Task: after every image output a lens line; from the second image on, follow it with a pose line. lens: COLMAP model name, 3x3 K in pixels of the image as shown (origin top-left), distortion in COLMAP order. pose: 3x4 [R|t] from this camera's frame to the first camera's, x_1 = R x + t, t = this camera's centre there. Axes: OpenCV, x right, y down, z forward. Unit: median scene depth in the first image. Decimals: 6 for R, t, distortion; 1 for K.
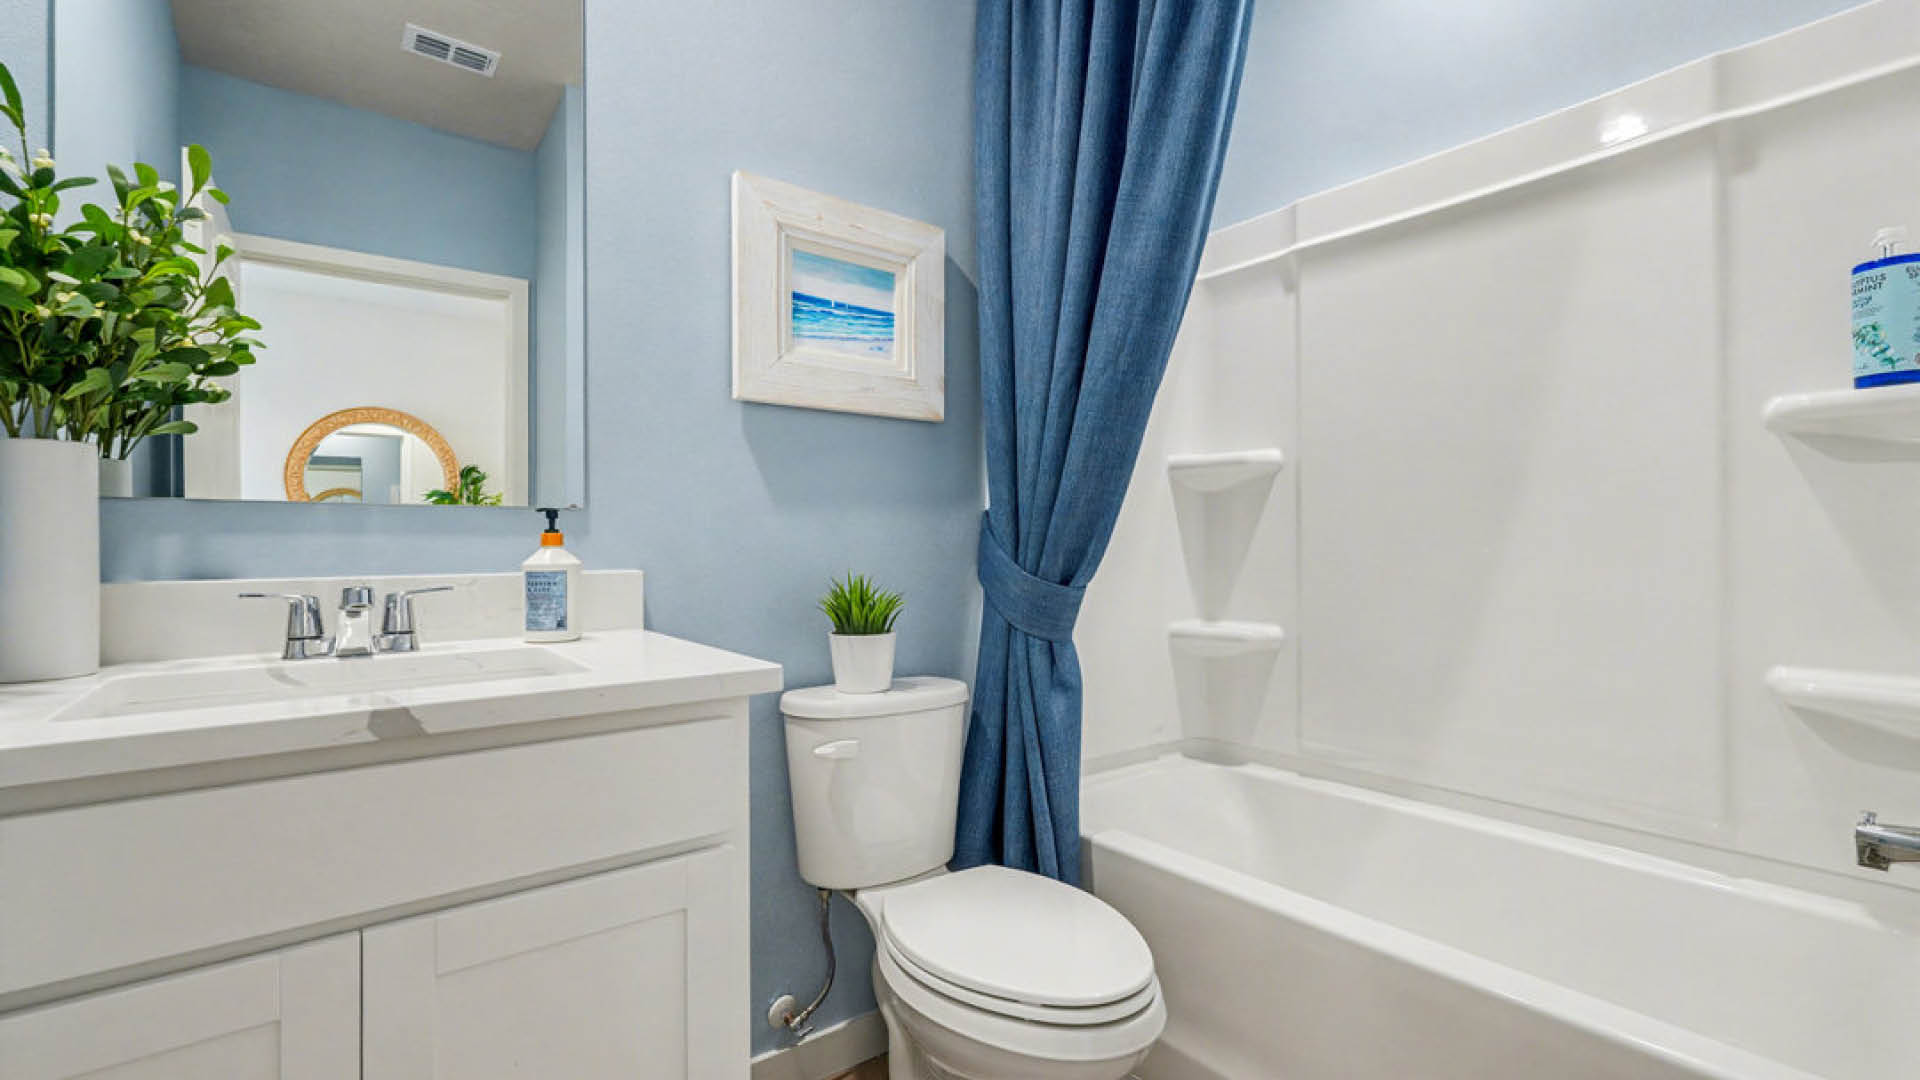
lens RADIAL K [[836.1, 0, 976.2], [0, 836.1, 538.2], [0, 0, 1]] dist [-0.003285, 0.002270]
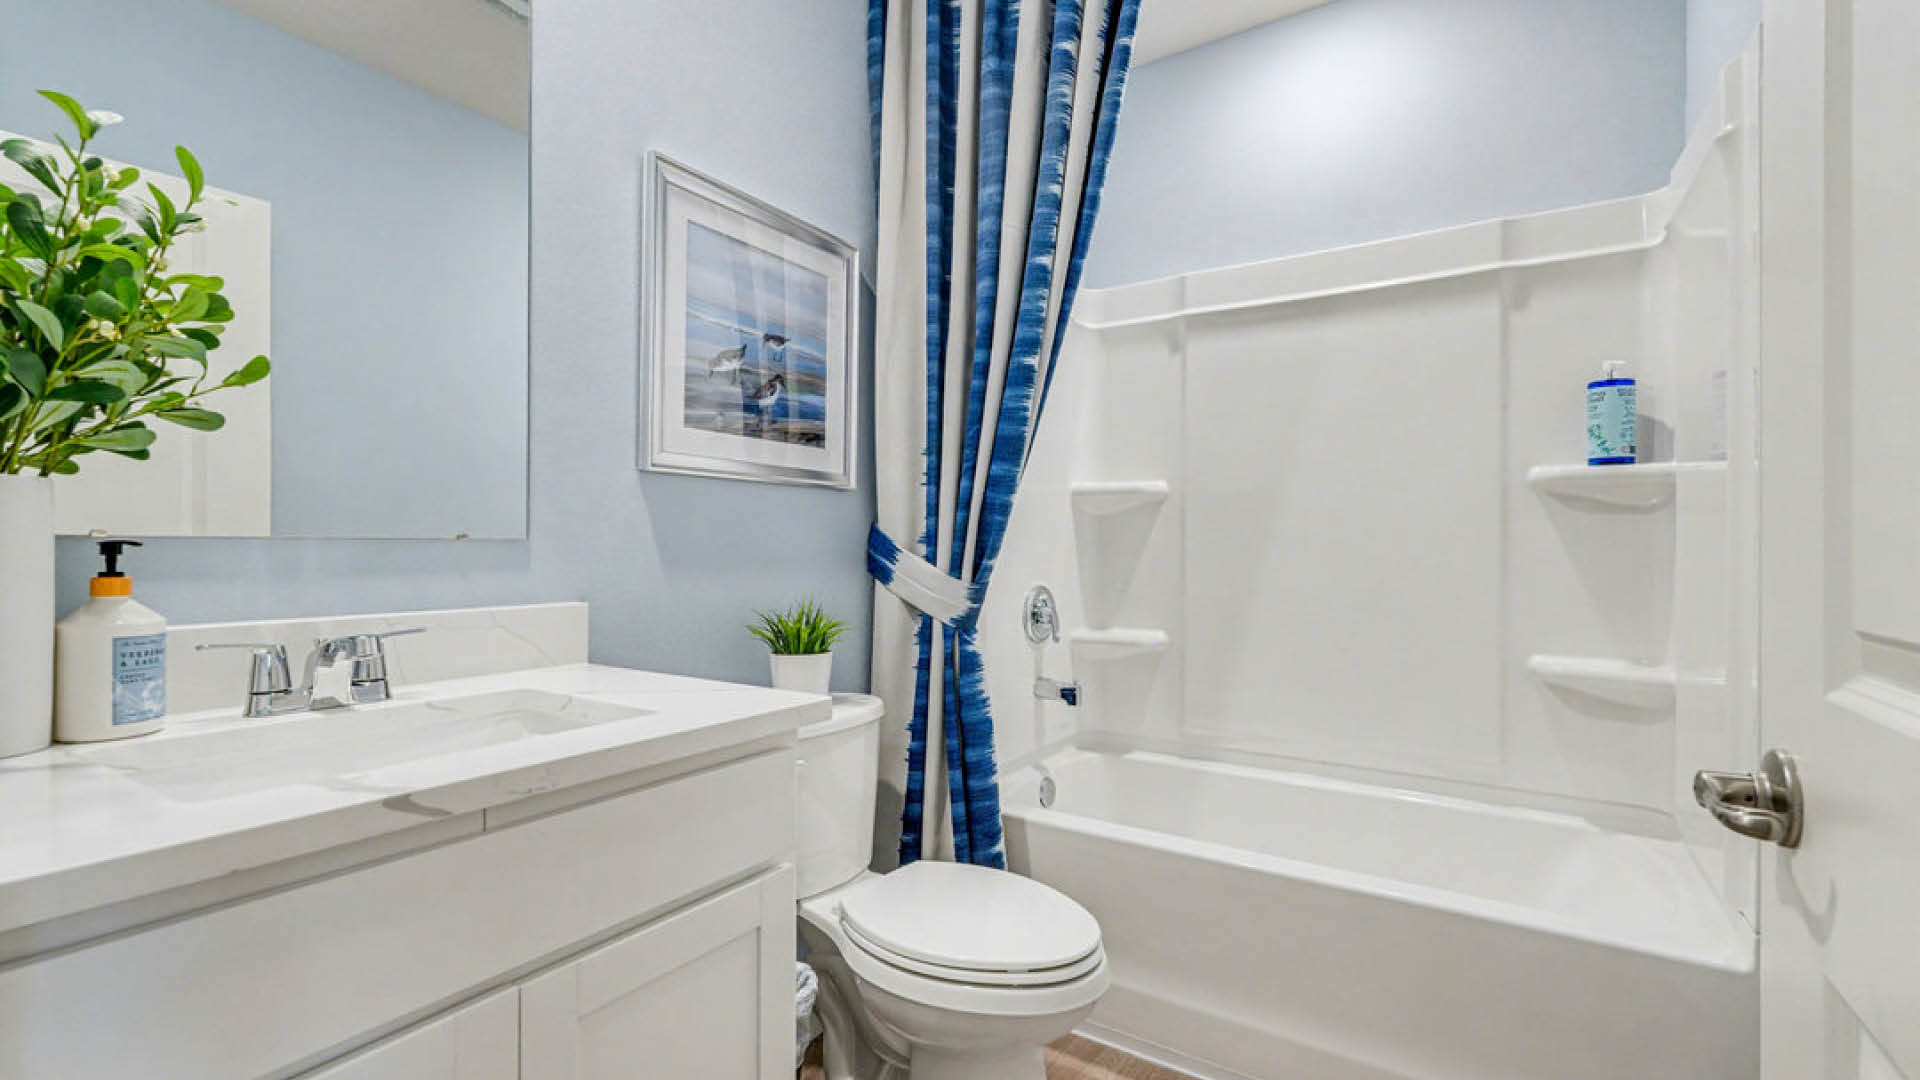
lens RADIAL K [[836.1, 0, 1014.9], [0, 836.1, 544.7], [0, 0, 1]] dist [-0.003285, 0.002270]
pose [[0.954286, -0.003050, 0.298879, -0.254552], [0.000004, 0.999948, 0.010191, -0.039577], [-0.298895, -0.009724, 0.954236, -0.077233]]
